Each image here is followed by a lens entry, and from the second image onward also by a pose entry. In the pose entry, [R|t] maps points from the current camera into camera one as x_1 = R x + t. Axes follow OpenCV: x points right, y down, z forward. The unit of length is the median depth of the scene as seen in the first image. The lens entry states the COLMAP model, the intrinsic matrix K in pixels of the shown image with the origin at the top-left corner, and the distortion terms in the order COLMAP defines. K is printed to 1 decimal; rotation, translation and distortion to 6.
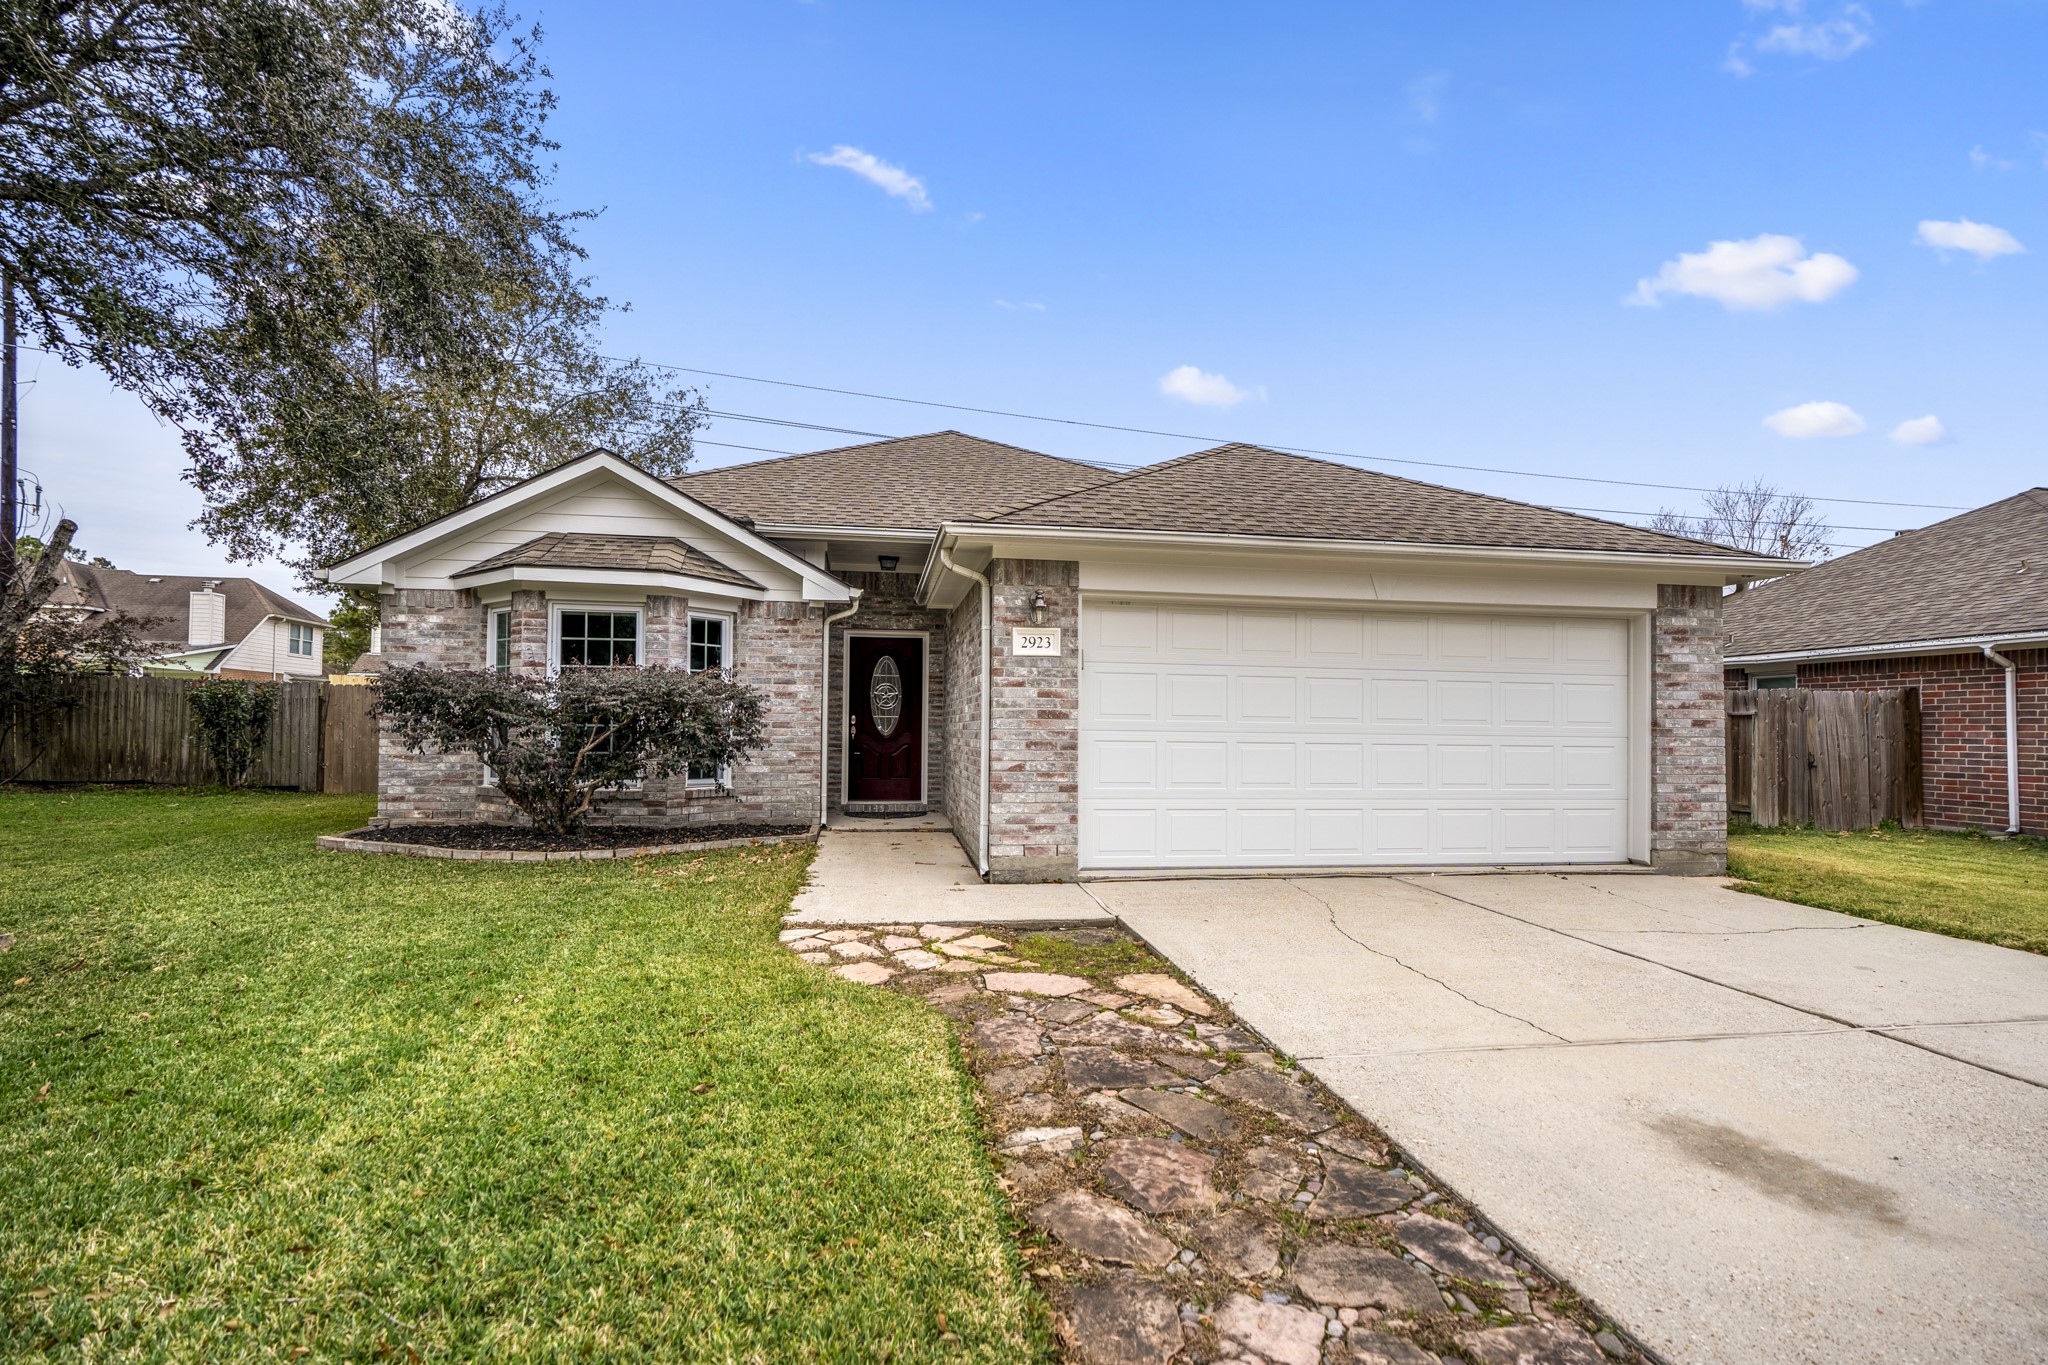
lens RADIAL K [[954.6, 0, 1023.6], [0, 954.6, 708.0], [0, 0, 1]] dist [-0.000512, -0.000278]
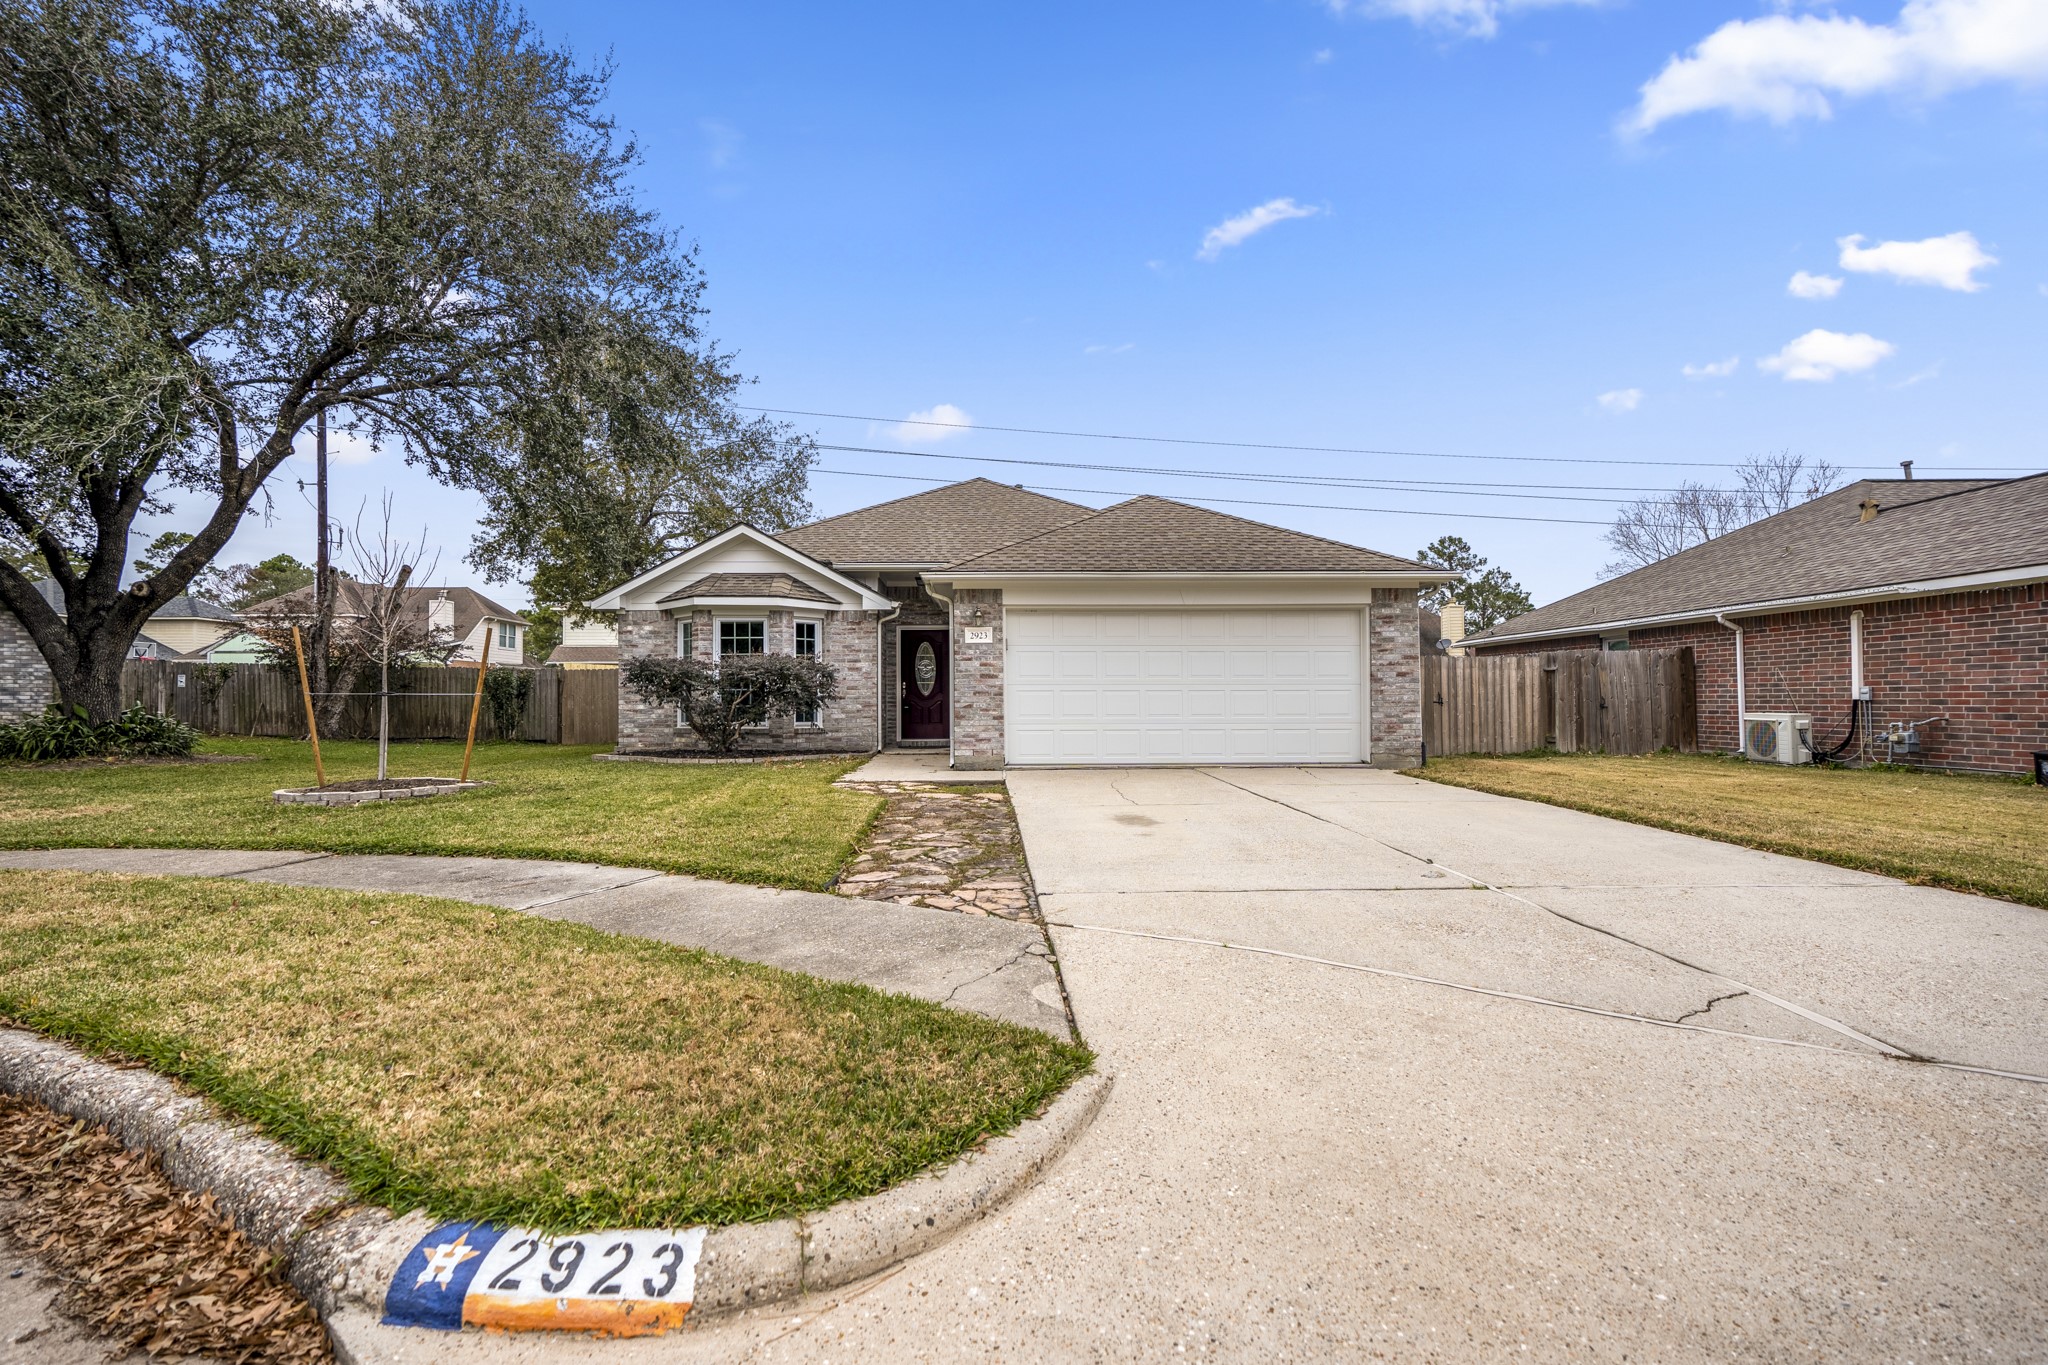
lens RADIAL K [[939.6, 0, 1024.0], [0, 939.6, 682.5], [0, 0, 1]] dist [-0.000289, 0.000016]
pose [[0.992228, -0.019003, -0.122972, 0.224131], [0.018917, 0.999819, -0.001872, 0.016914], [0.122986, -0.000469, 0.992408, -0.522714]]
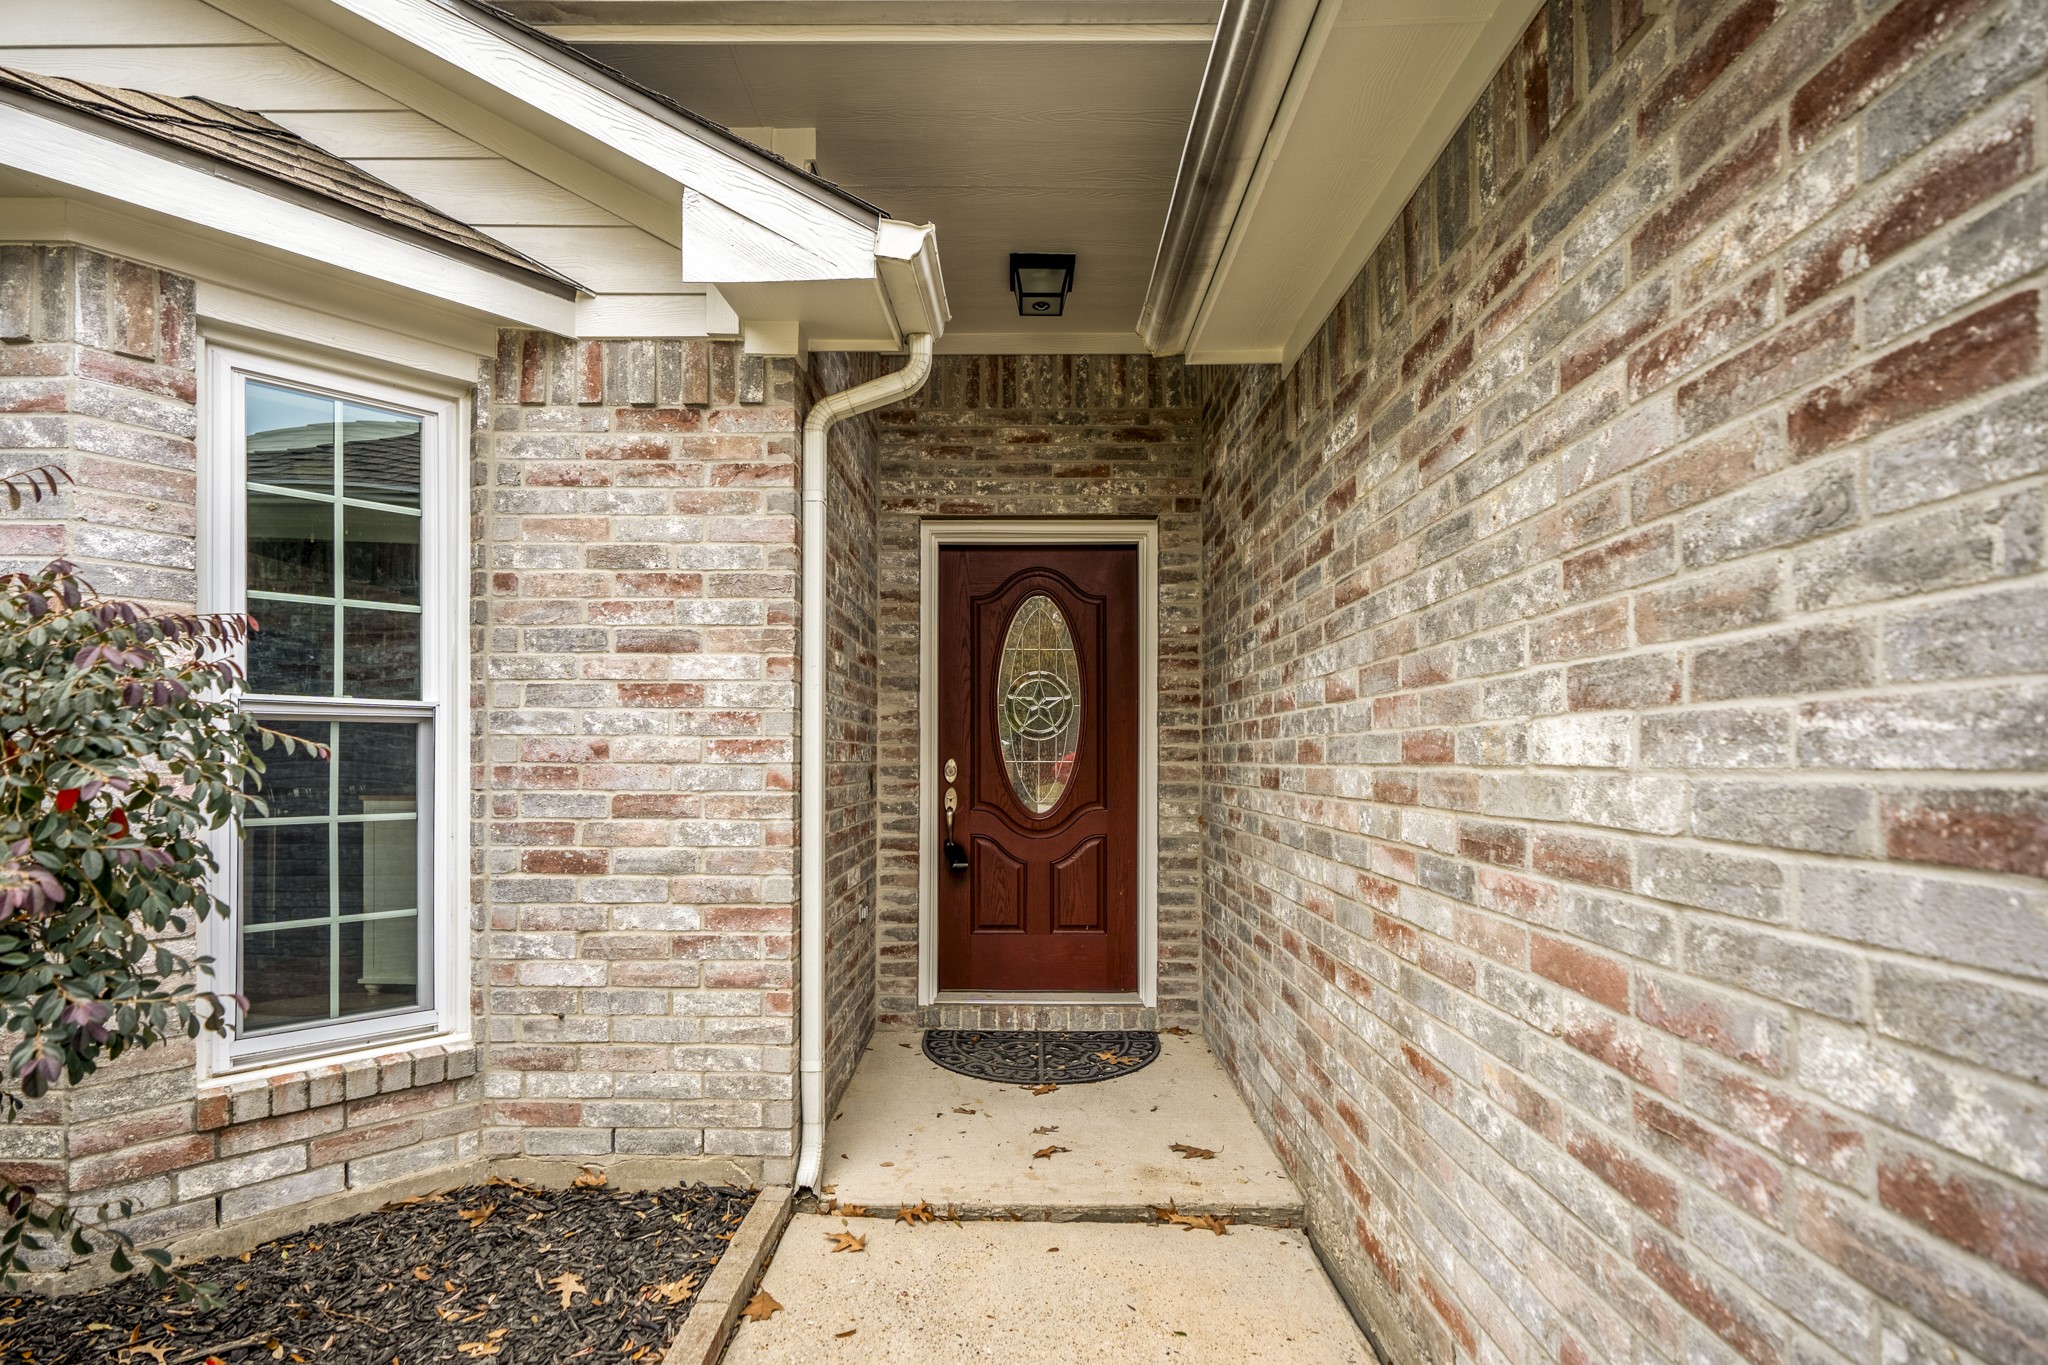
lens RADIAL K [[963.9, 0, 1022.3], [0, 963.9, 748.5], [0, 0, 1]] dist [-0.002053, 0.000847]
pose [[0.986496, -0.008555, -0.163561, -0.106917], [0.010431, 0.999889, 0.010614, -0.000039], [0.163452, -0.012177, 0.986476, 0.752724]]
